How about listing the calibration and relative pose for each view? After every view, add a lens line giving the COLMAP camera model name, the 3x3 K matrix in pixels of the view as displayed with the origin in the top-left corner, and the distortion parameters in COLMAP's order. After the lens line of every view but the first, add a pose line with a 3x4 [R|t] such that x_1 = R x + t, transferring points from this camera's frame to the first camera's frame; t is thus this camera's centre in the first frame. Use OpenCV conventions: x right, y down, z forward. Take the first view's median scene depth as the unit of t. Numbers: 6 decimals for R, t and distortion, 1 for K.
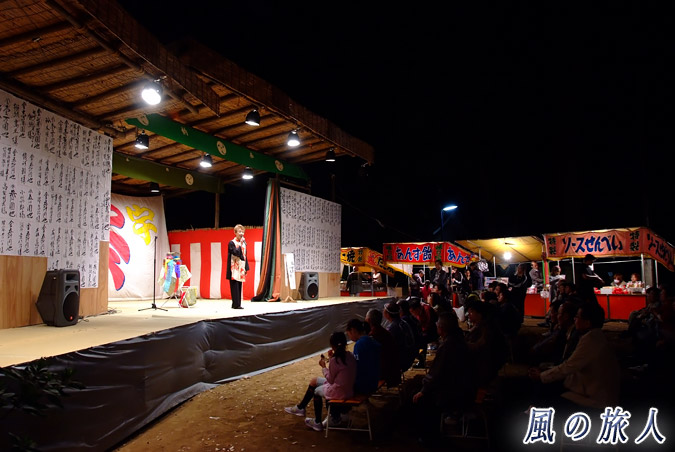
lens RADIAL K [[567.5, 0, 337.5], [0, 567.5, 226.0], [0, 0, 1]] dist [-0.131245, 0.075745]
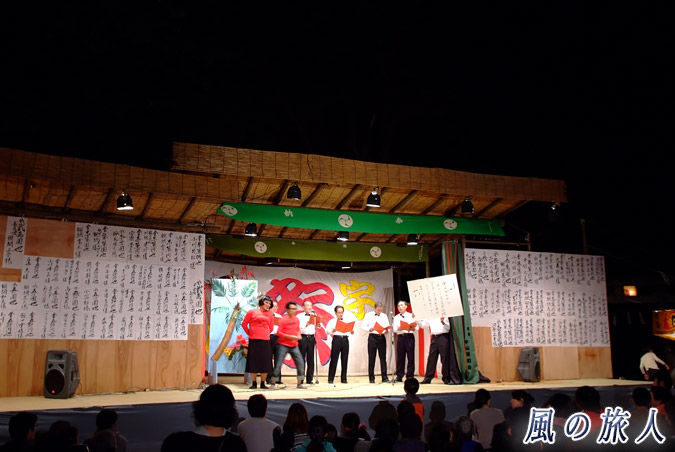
lens RADIAL K [[638.6, 0, 345.6], [0, 638.6, 226.7], [0, 0, 1]] dist [-0.084749, 0.009993]
pose [[0.675402, -0.135596, -0.724877, 0.891679], [0.065729, 0.990107, -0.123967, 0.012393], [0.734515, 0.036082, 0.677633, 0.370298]]
